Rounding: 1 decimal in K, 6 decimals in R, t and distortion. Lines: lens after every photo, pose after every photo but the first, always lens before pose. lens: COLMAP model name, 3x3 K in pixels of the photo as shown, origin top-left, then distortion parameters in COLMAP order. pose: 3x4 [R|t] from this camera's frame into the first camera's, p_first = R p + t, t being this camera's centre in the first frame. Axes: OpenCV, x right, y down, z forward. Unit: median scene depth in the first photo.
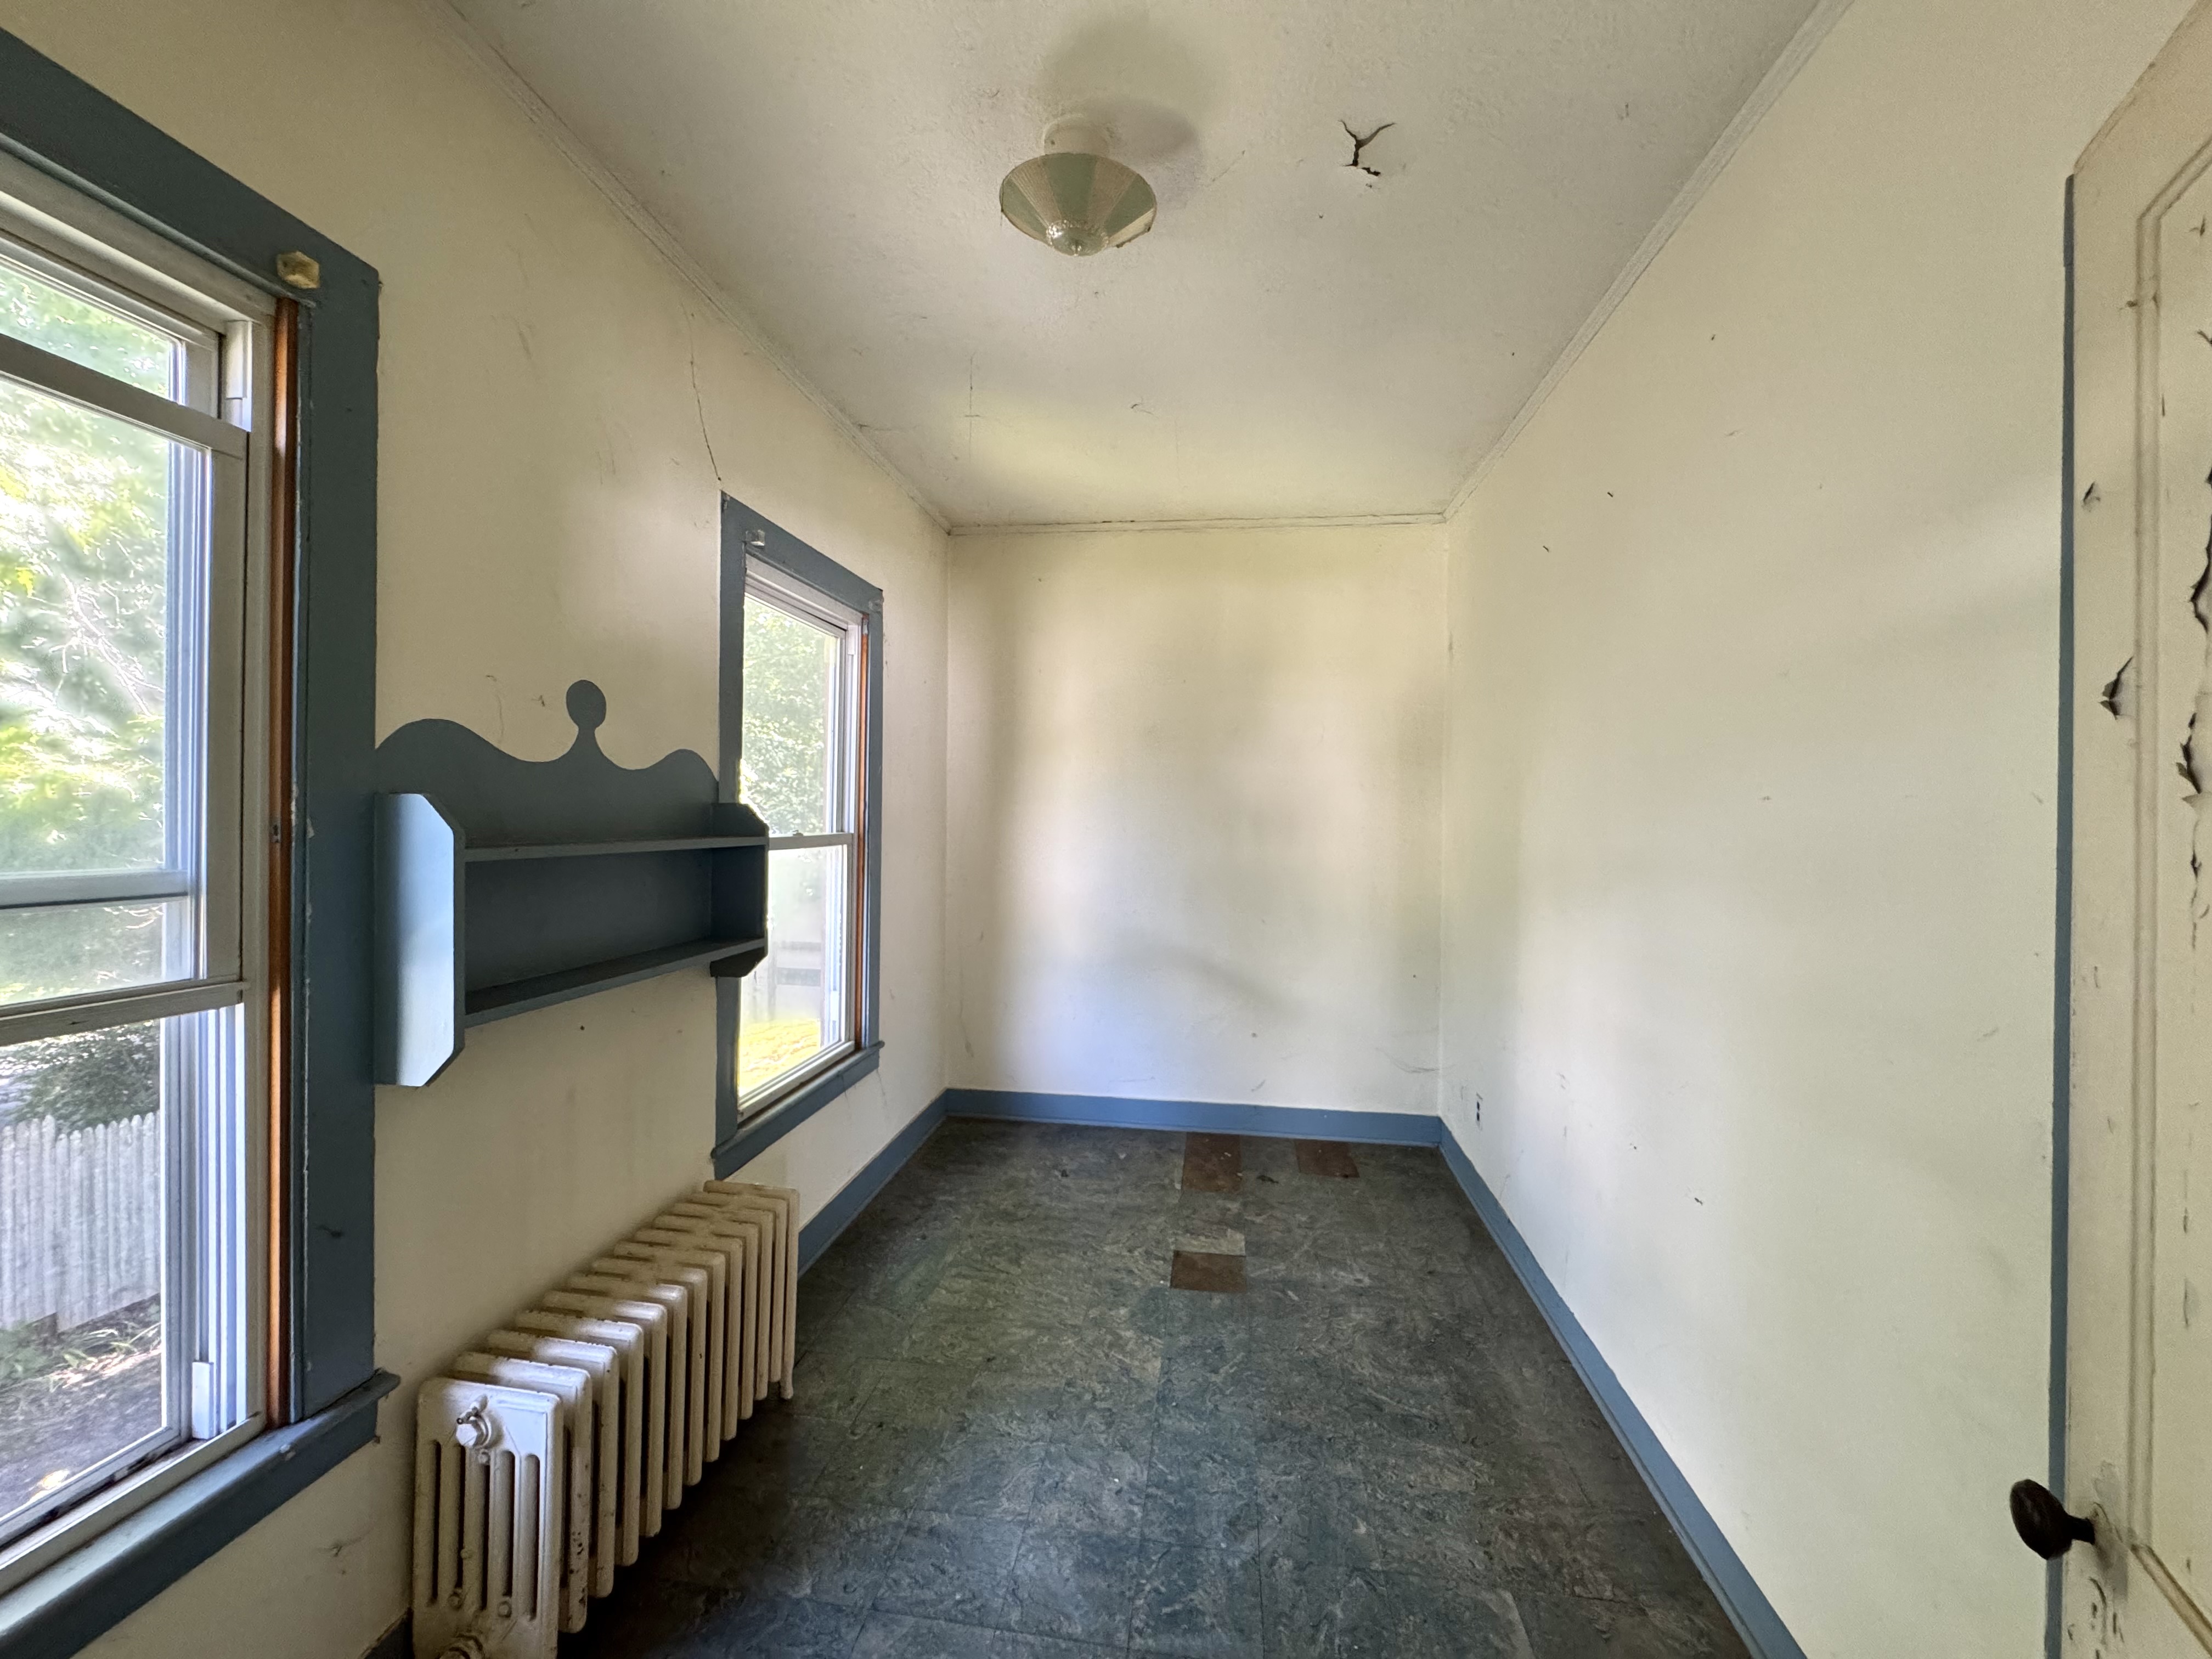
lens RADIAL K [[881.0, 0, 1098.0], [0, 881.0, 829.9], [0, 0, 1]] dist [-0.004257, 0.001312]
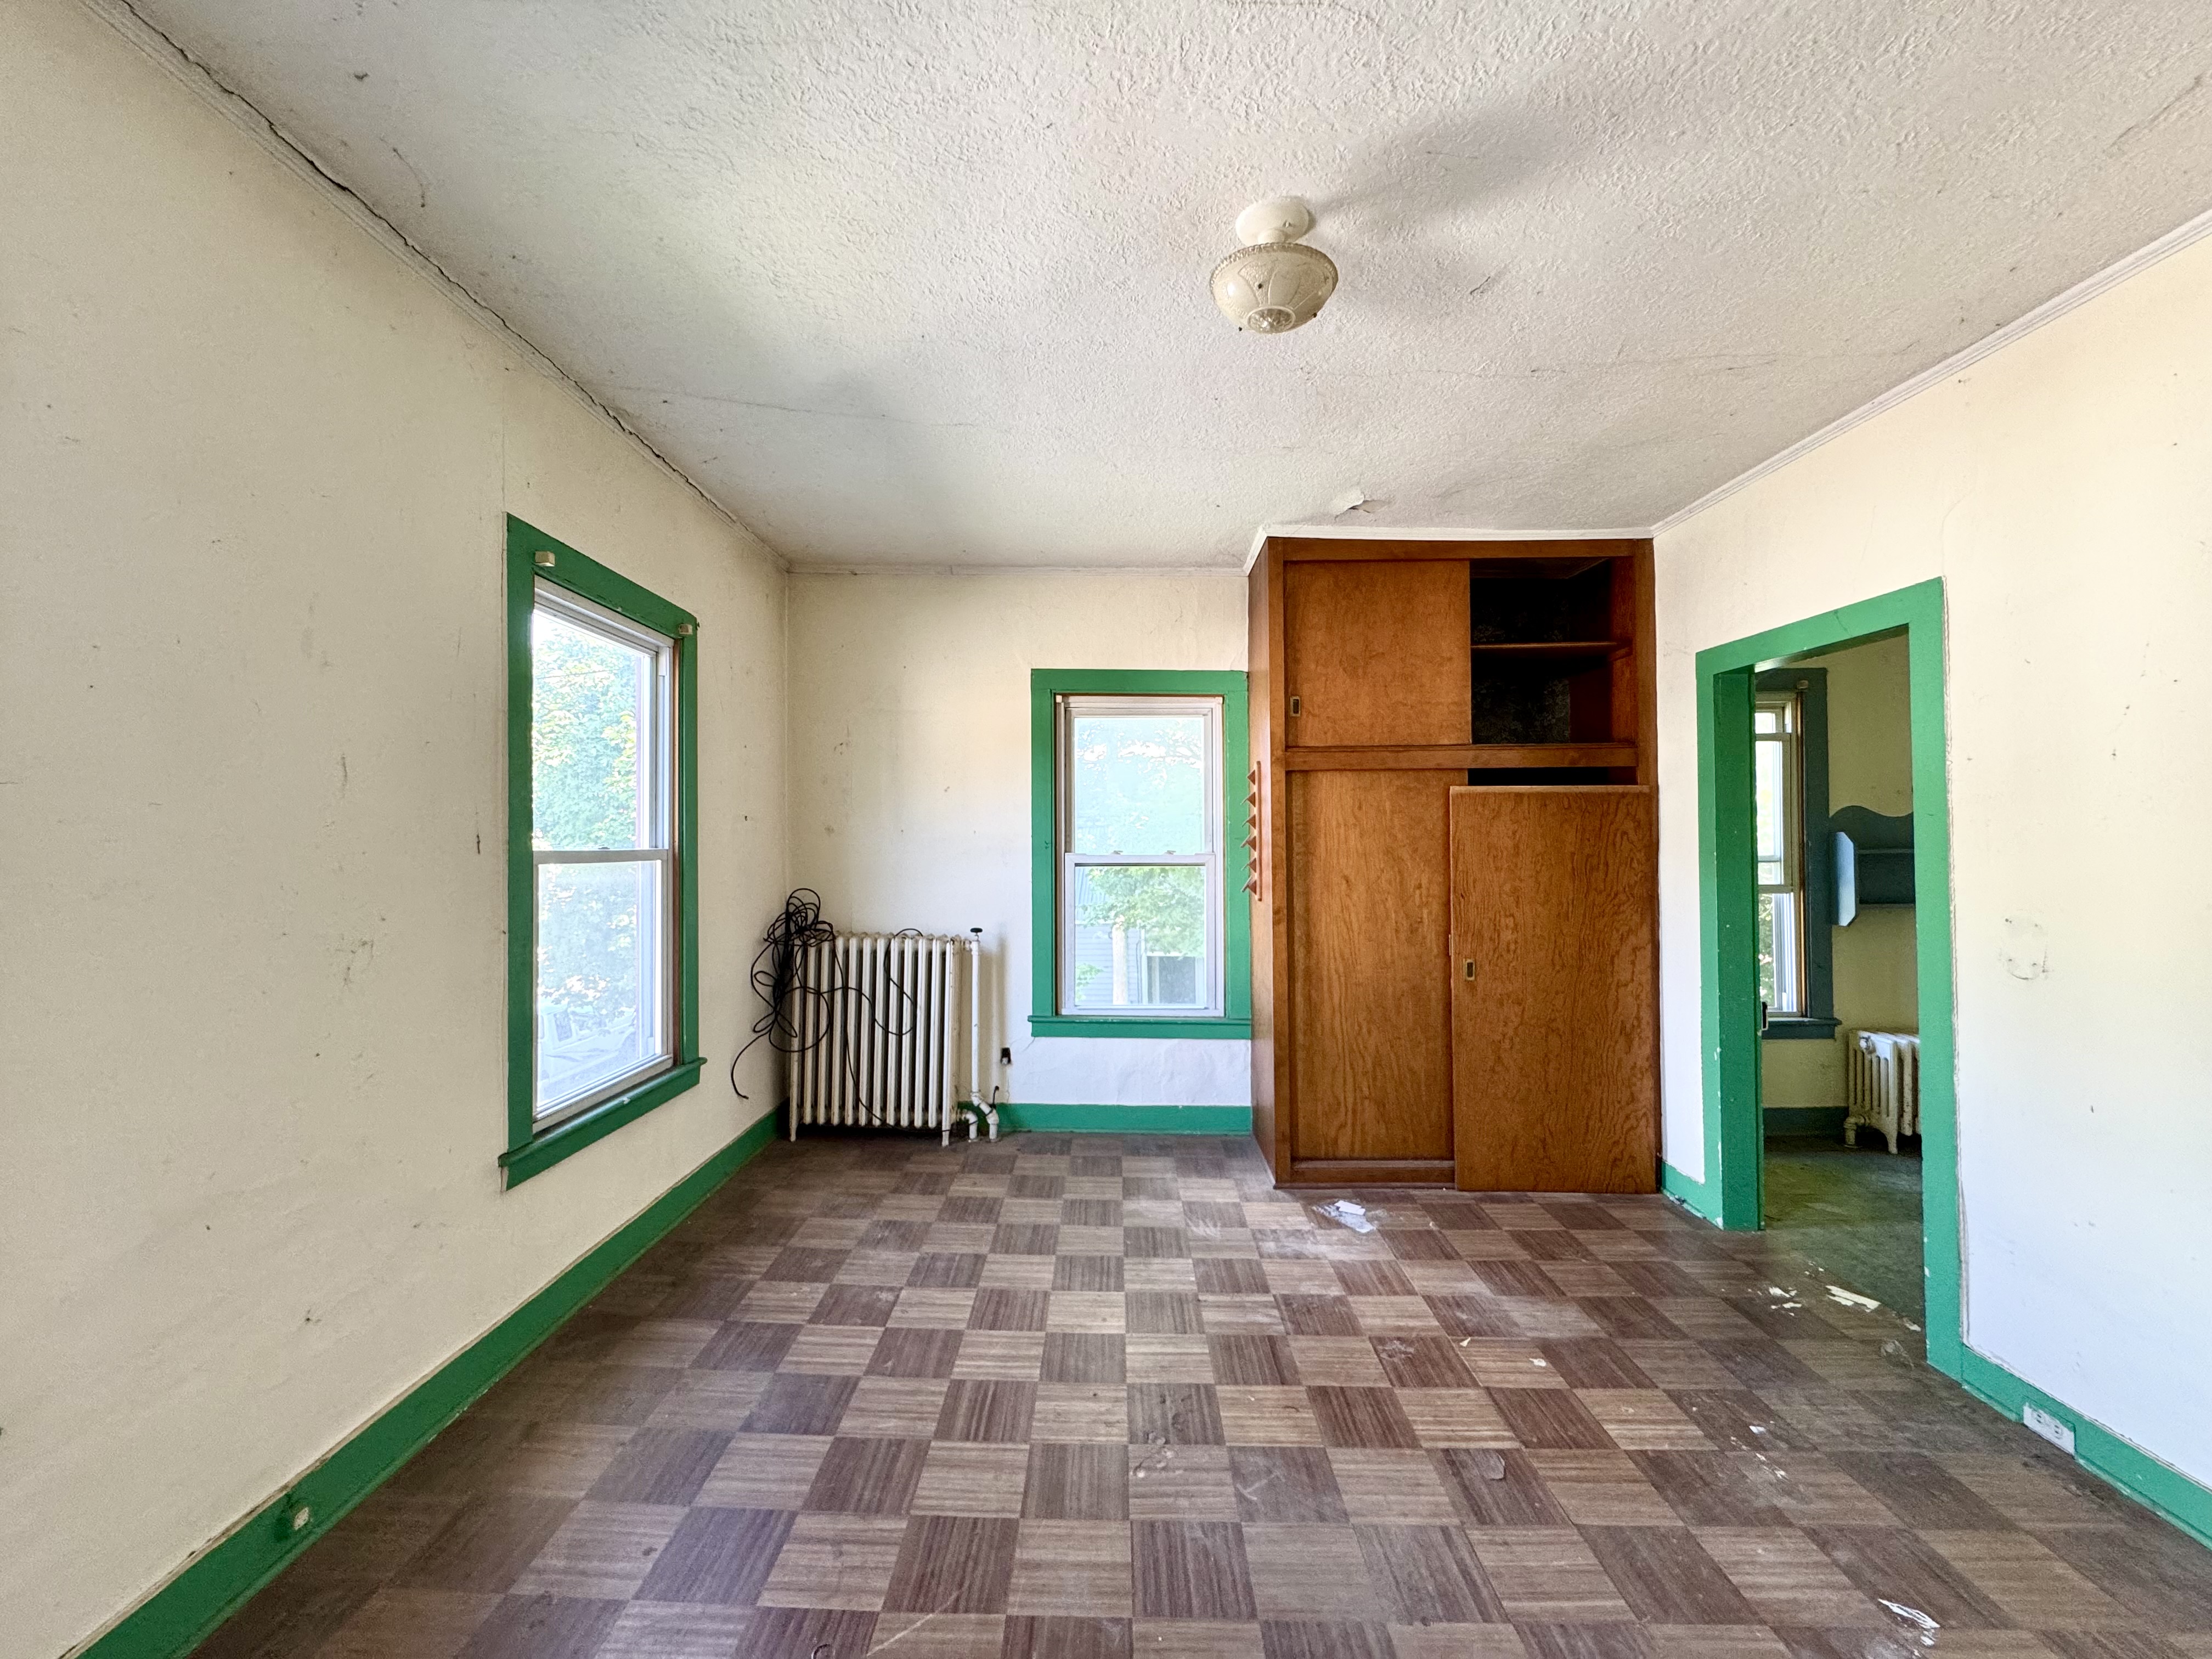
lens RADIAL K [[881.0, 0, 1106.1], [0, 881.0, 830.0], [0, 0, 1]] dist [-0.004257, 0.001312]
pose [[0.139073, -0.019323, -0.990094, 1.896072], [0.007753, 0.999800, -0.018424, -0.012206], [0.990252, -0.005114, 0.139195, -1.965453]]
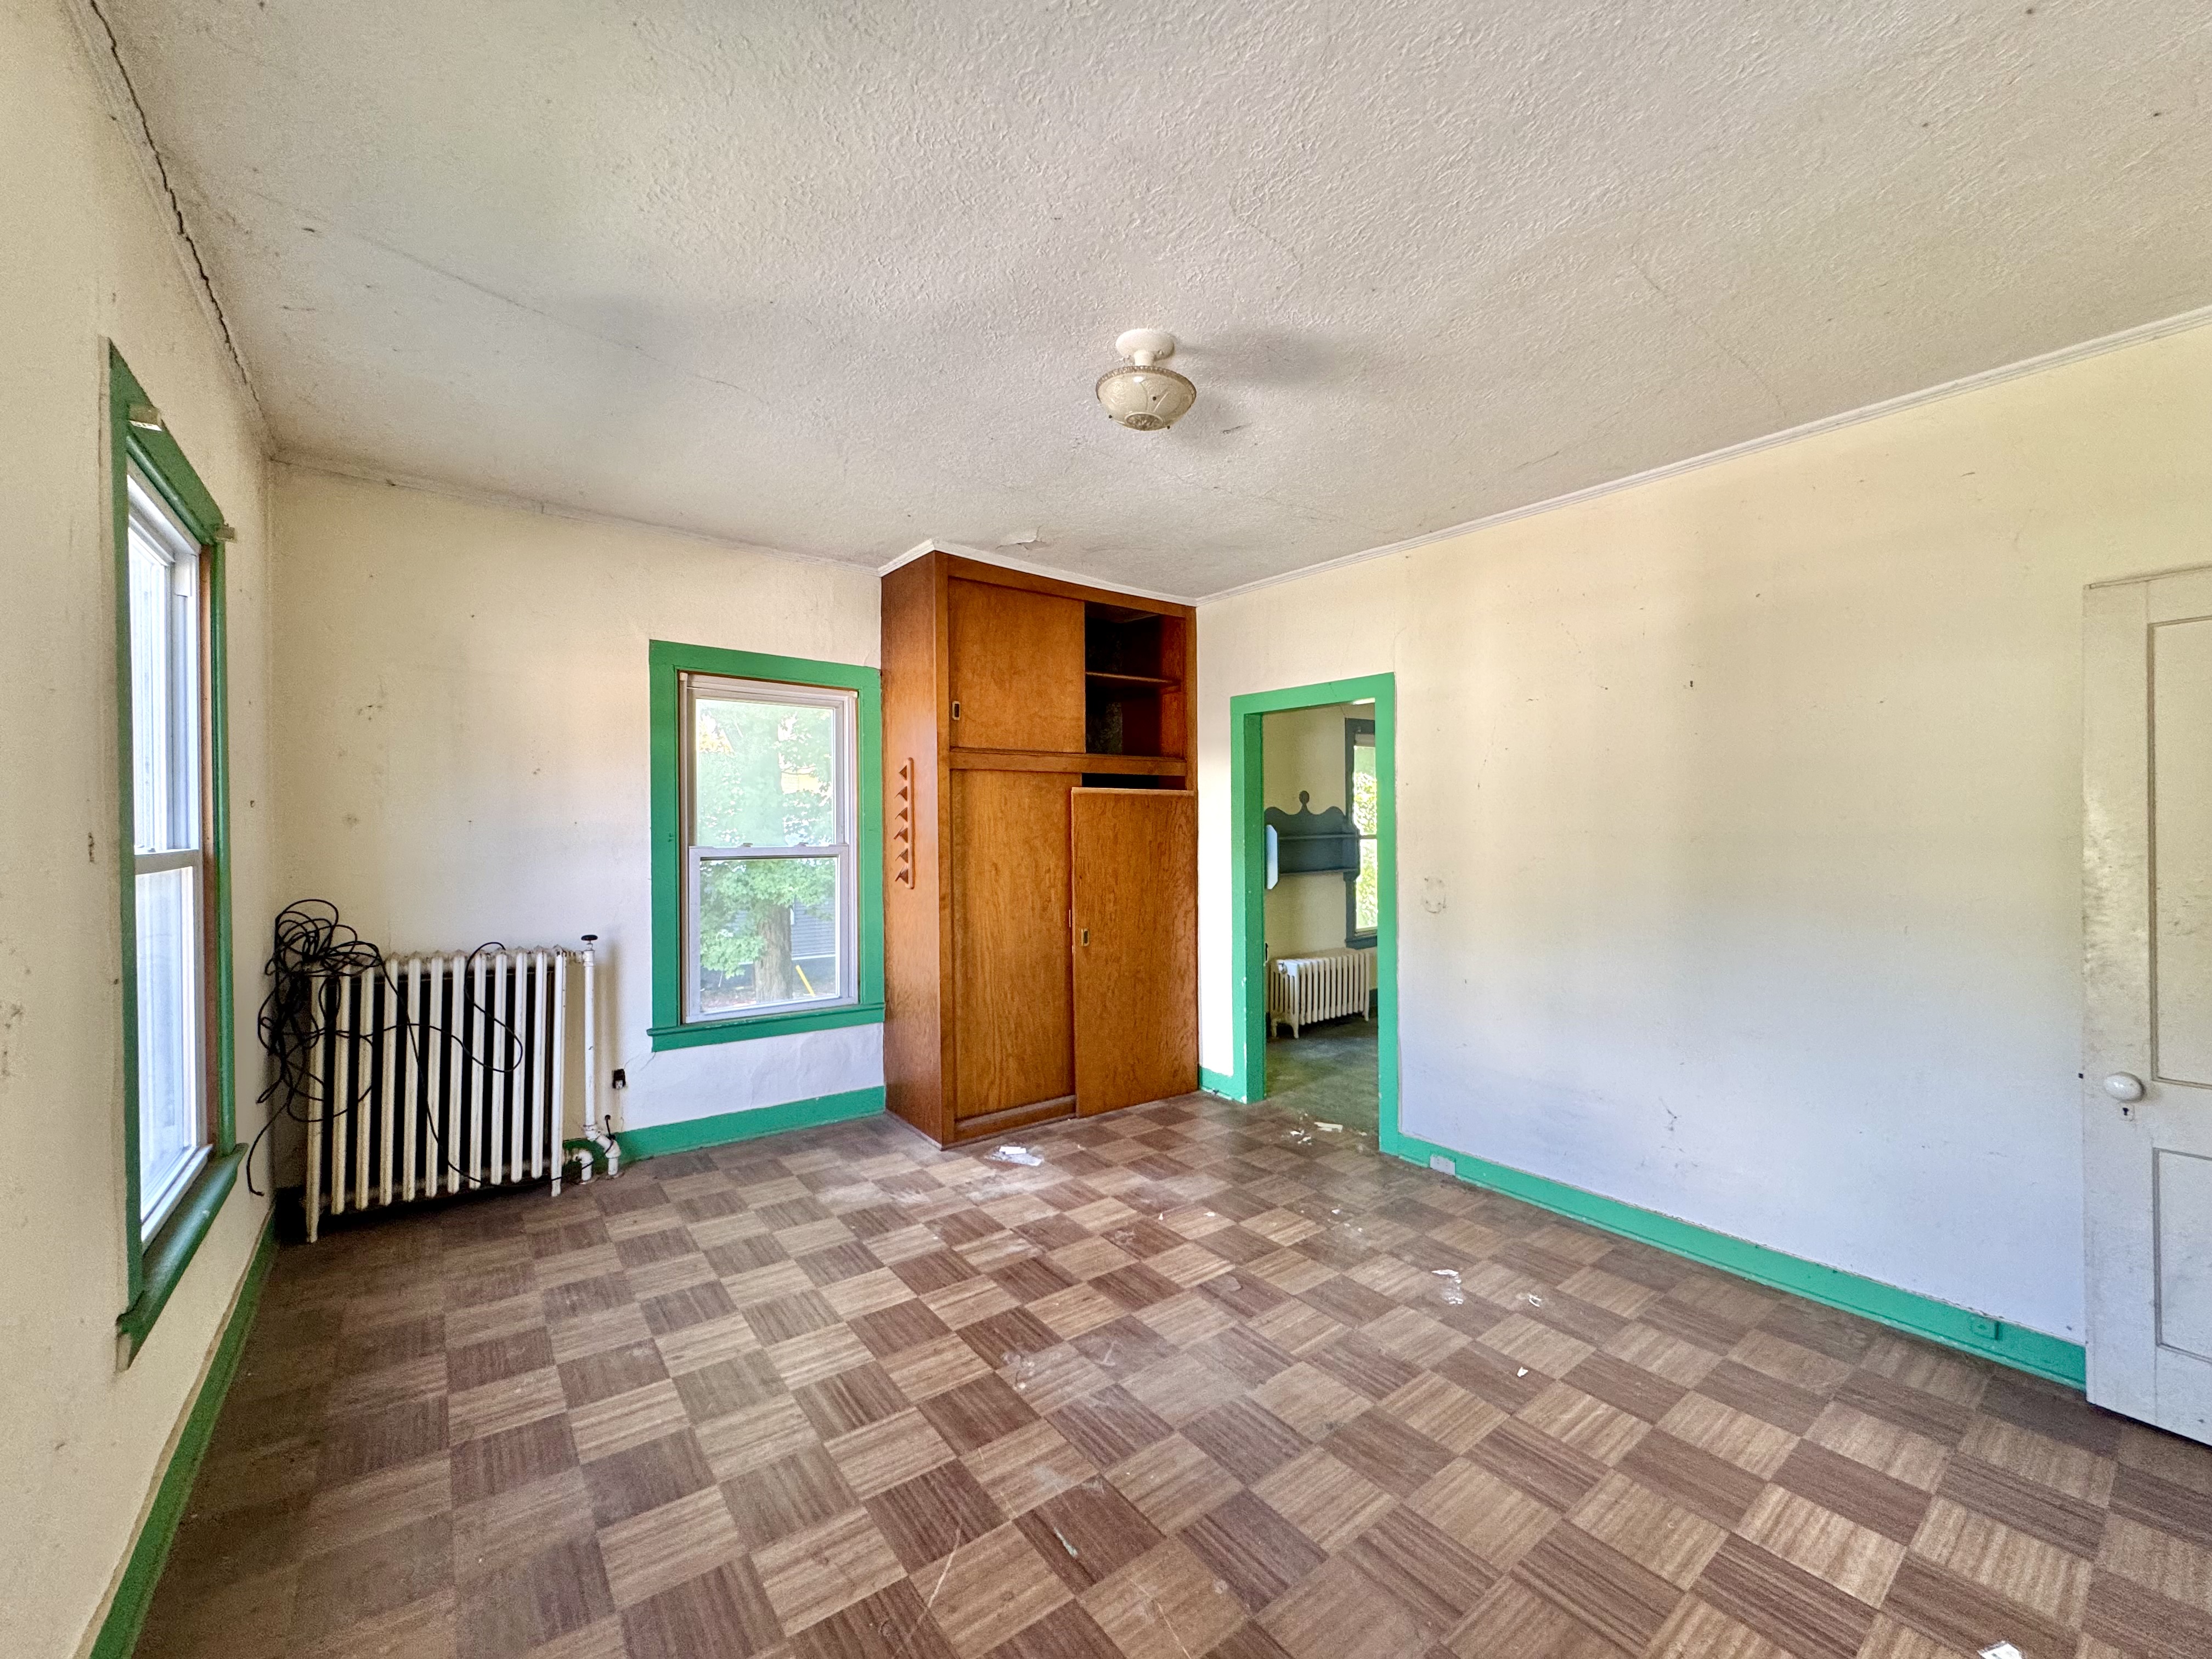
lens RADIAL K [[881.0, 0, 1105.8], [0, 881.0, 829.3], [0, 0, 1]] dist [-0.004257, 0.001312]
pose [[0.720016, -0.005408, -0.693937, 1.729671], [0.009999, 0.999947, 0.002583, -0.038809], [0.693886, -0.008798, 0.720031, -2.801657]]
